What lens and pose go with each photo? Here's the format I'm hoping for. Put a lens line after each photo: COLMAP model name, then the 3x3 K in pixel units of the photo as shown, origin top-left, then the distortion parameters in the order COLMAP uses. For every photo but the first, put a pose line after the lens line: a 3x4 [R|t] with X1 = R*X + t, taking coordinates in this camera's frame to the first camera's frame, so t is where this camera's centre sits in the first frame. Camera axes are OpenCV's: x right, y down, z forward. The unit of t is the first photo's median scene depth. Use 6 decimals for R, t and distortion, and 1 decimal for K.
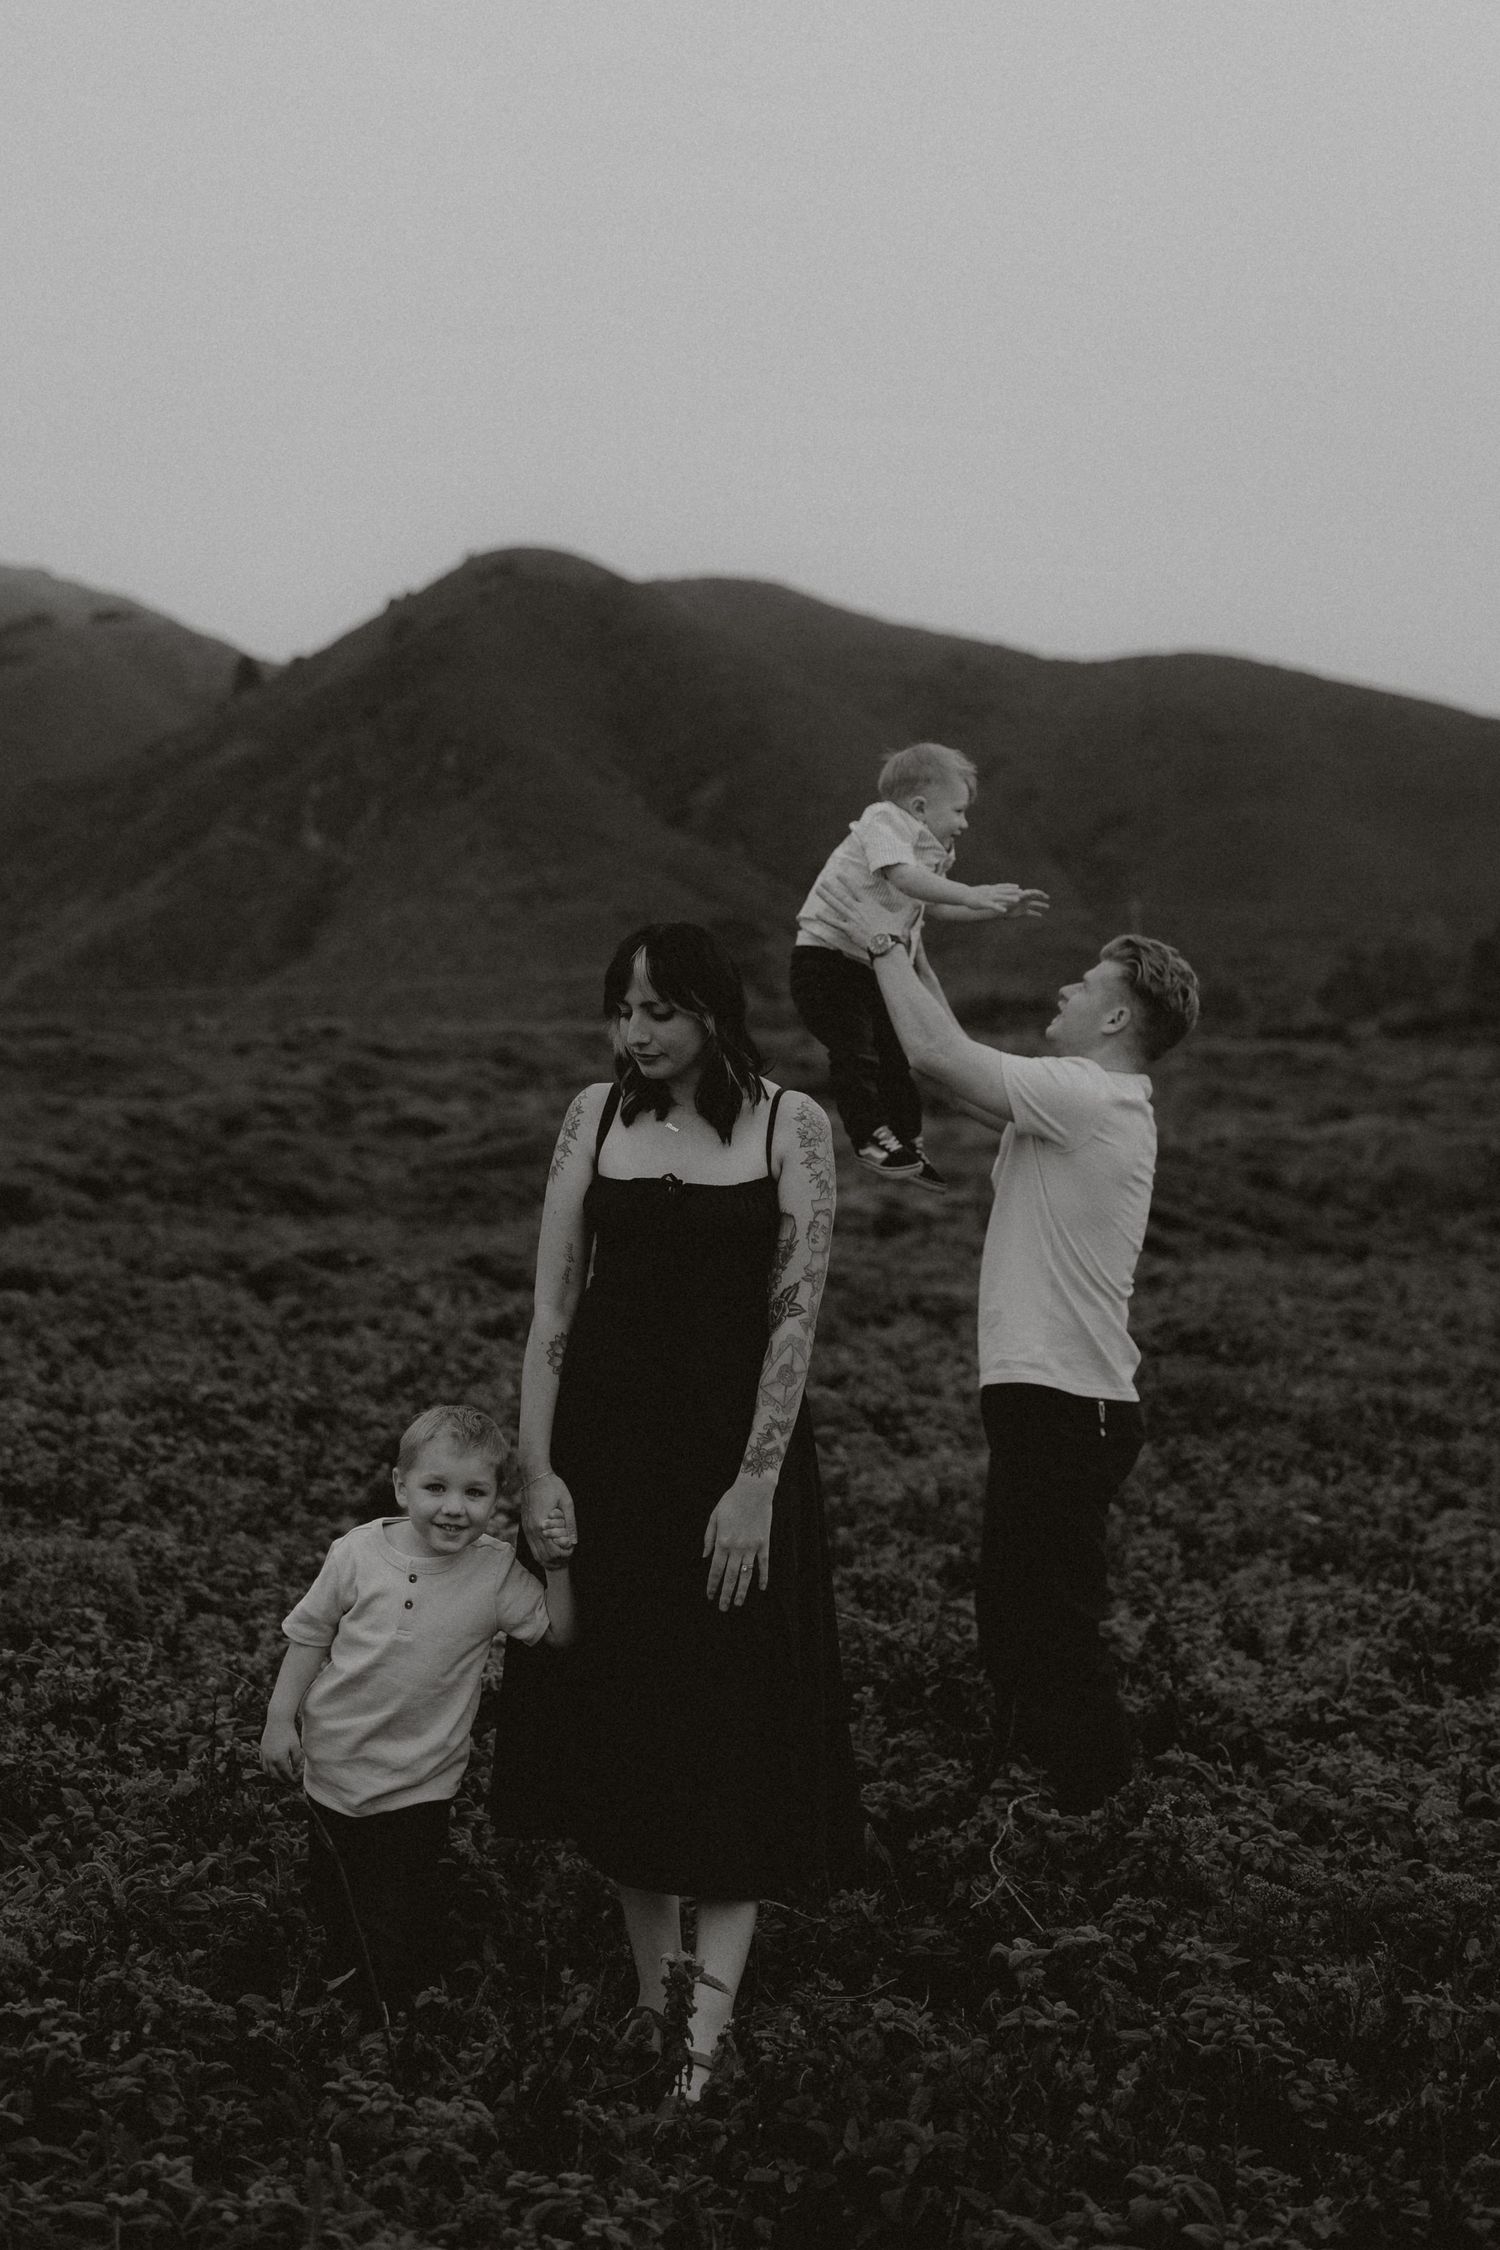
lens RADIAL K [[3022.2, 0, 637.3], [0, 3022.2, 849.6], [0, 0, 1]] dist [-0.000562, 0.000000]
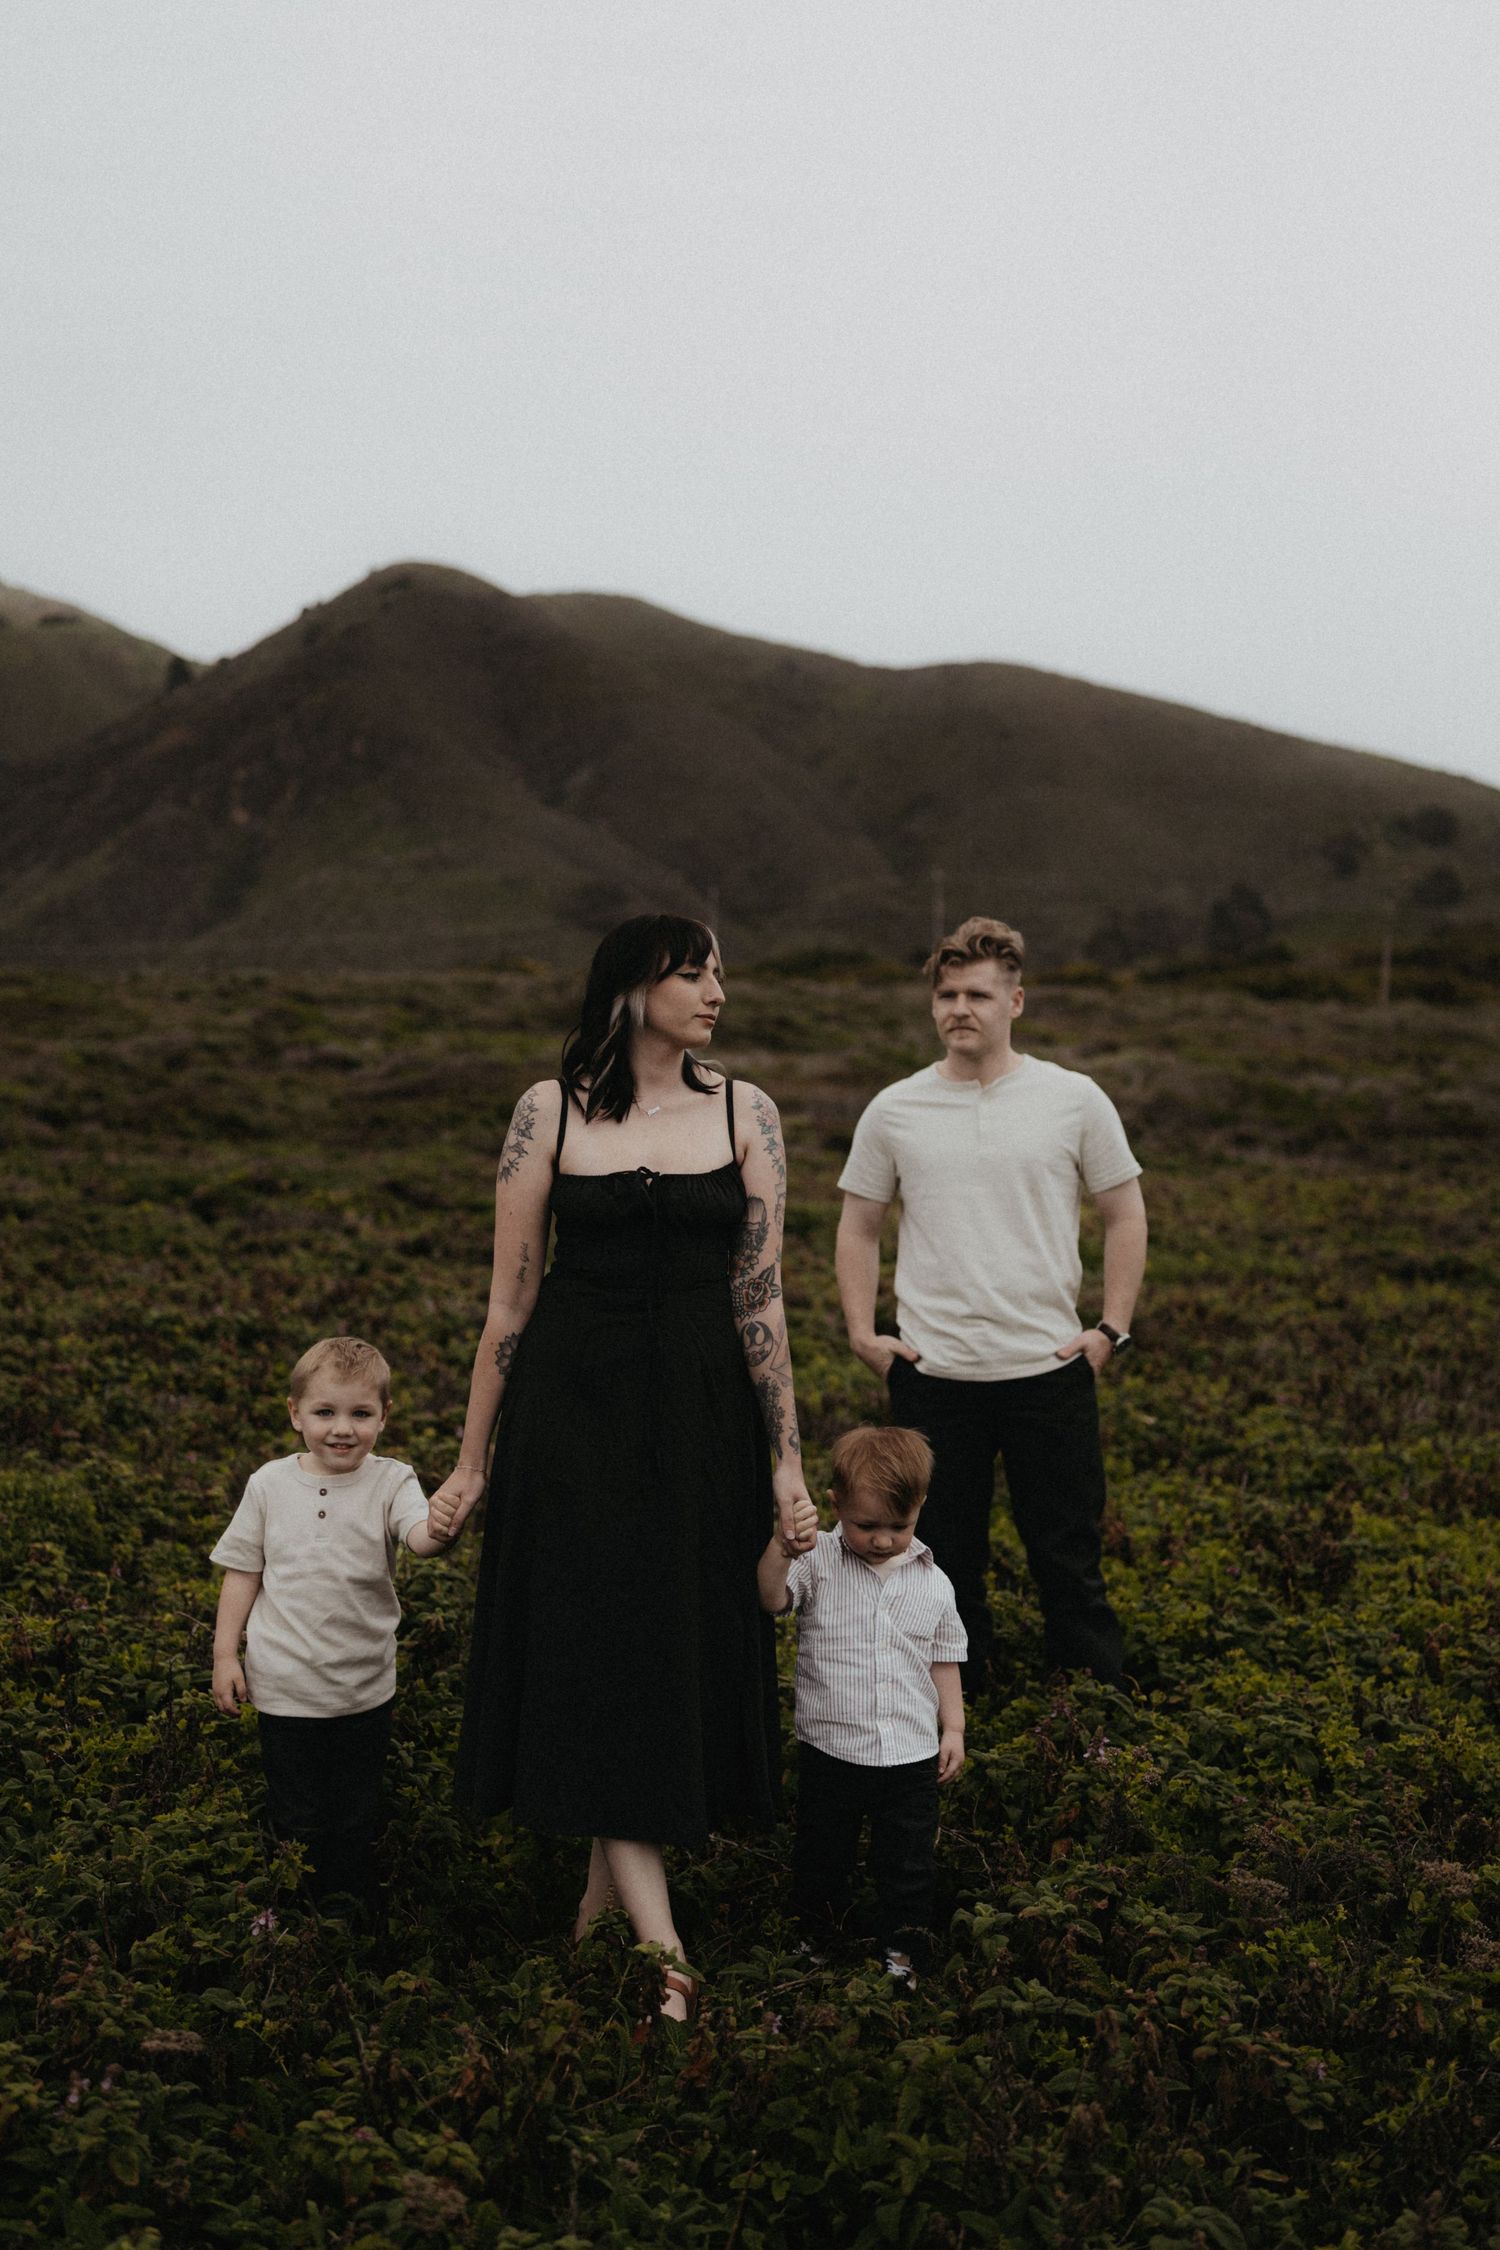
lens RADIAL K [[2530.7, 0, 764.4], [0, 2530.7, 1124.4], [0, 0, 1]] dist [0.000708, 0.000000]
pose [[0.995388, -0.007899, 0.095607, -0.008914], [-0.003347, 0.993138, 0.116903, -0.000021], [-0.095874, -0.116683, 0.988531, 0.067390]]
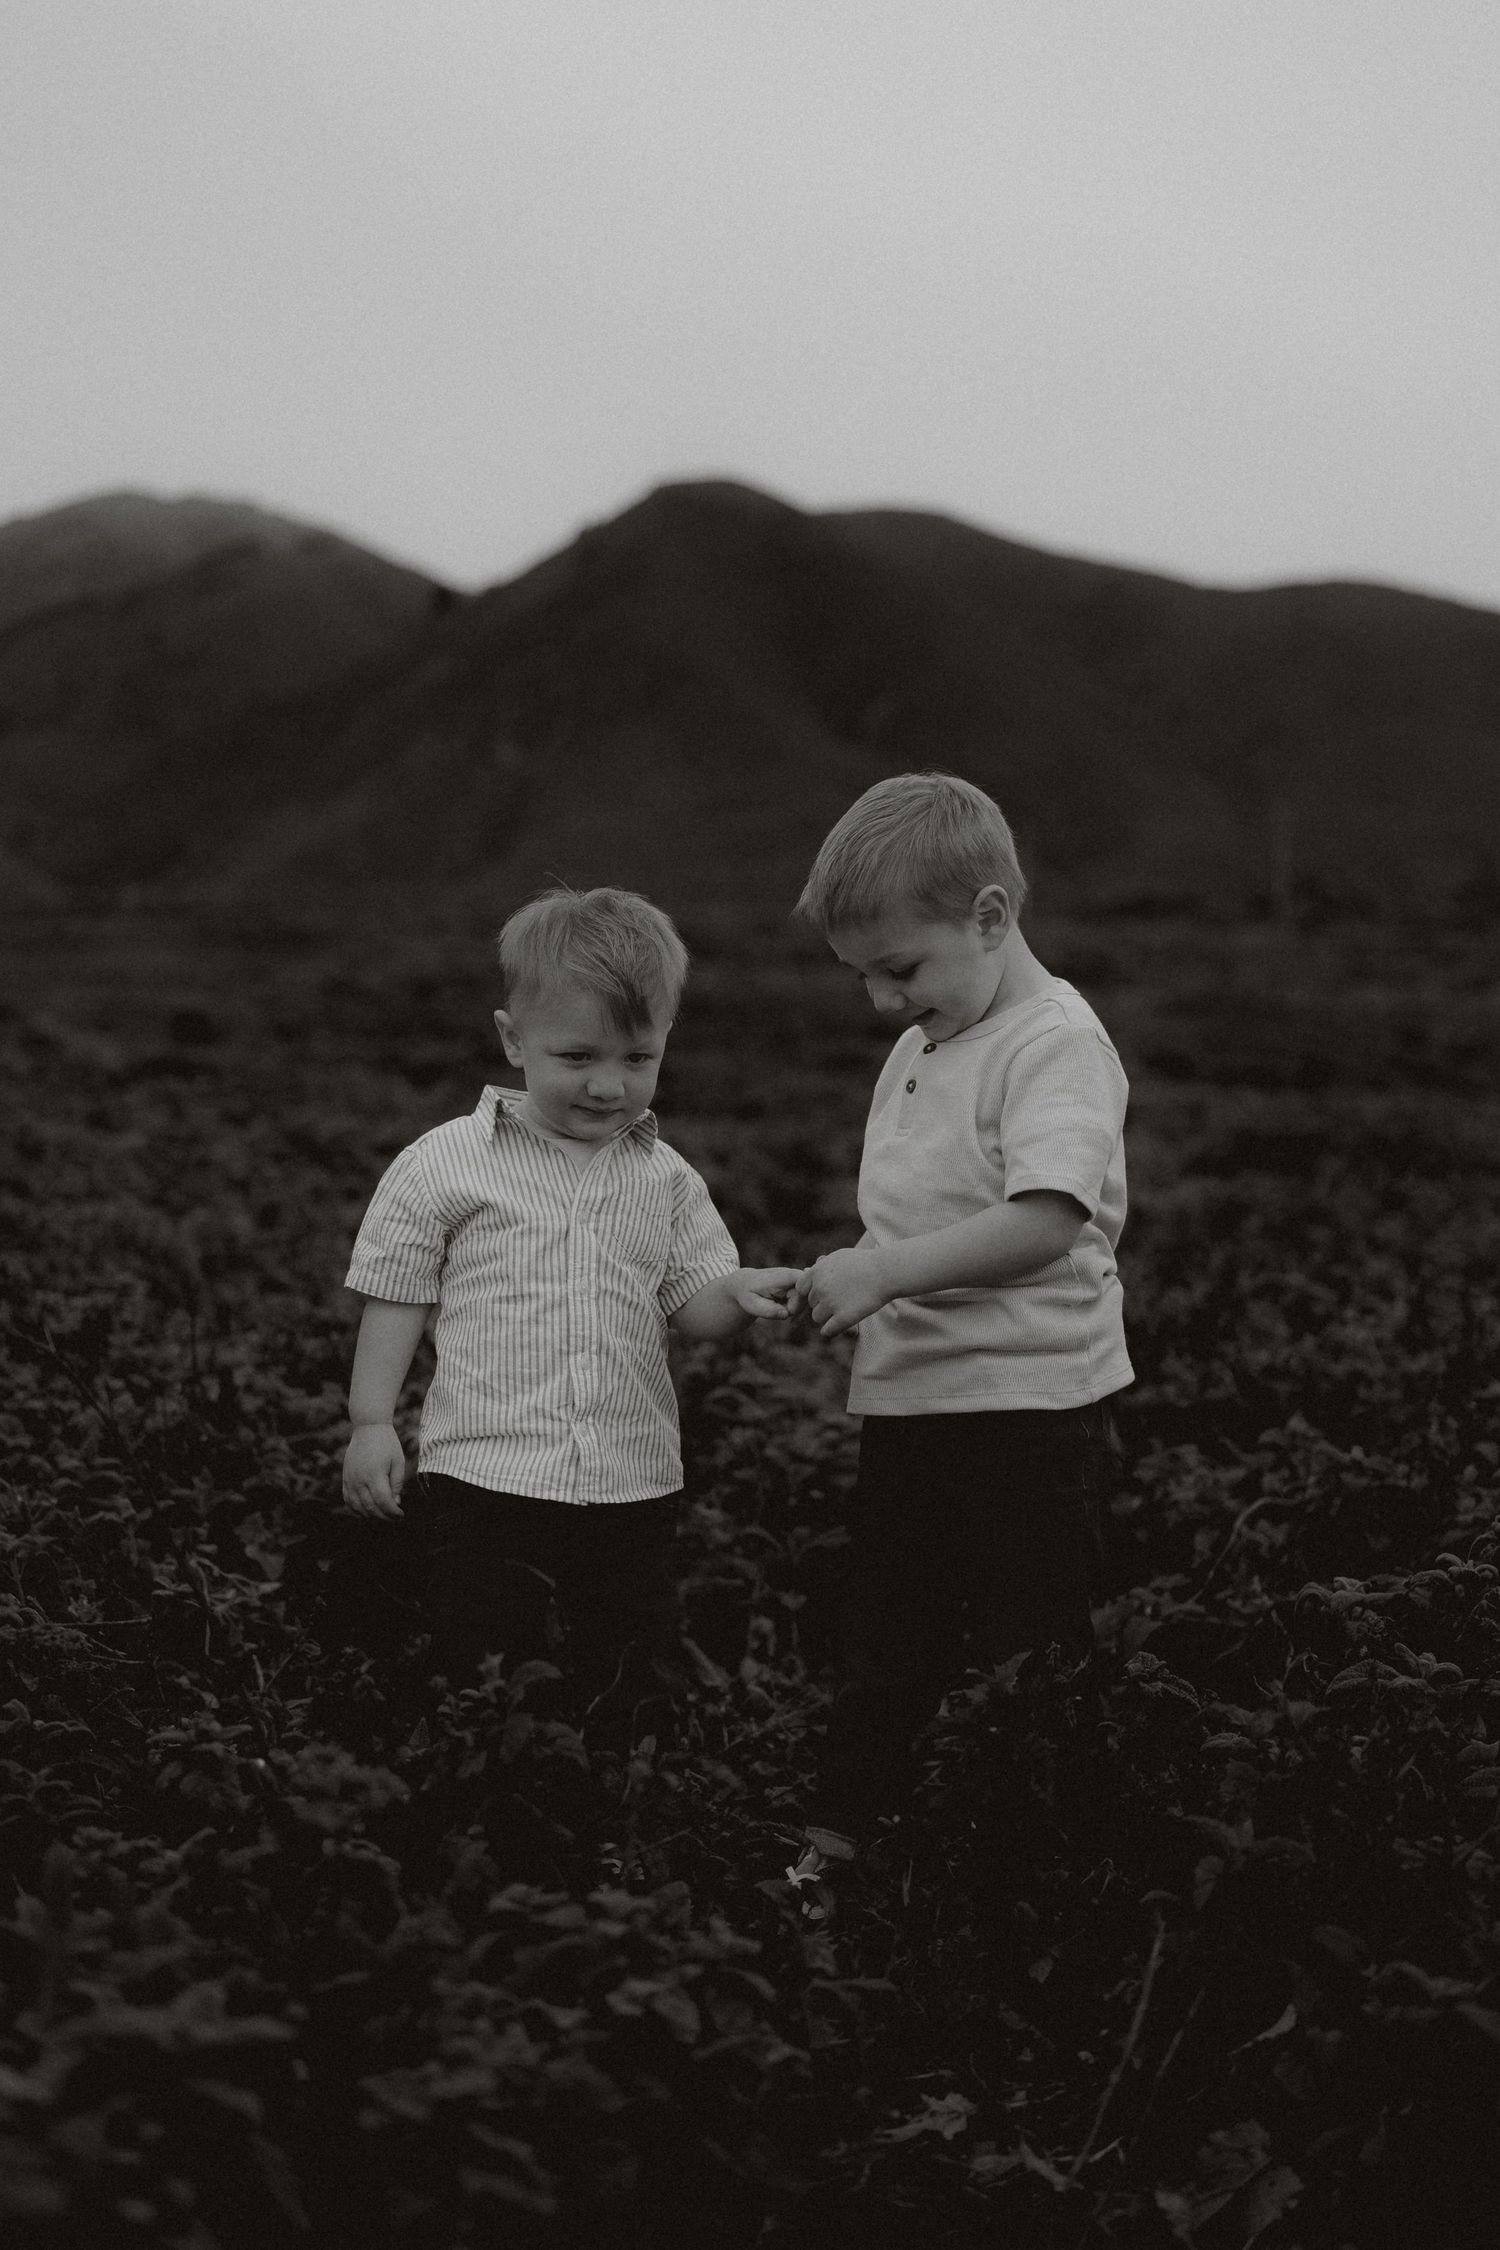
lens RADIAL K [[2823.2, 0, 741.1], [0, 2823.2, 1096.5], [0, 0, 1]] dist [0.005084, 0.000000]
pose [[0.999699, 0.008109, -0.023147, 0.003437], [-0.005295, 0.992862, 0.119148, 0.064367], [0.023948, -0.118990, 0.992607, 0.140068]]
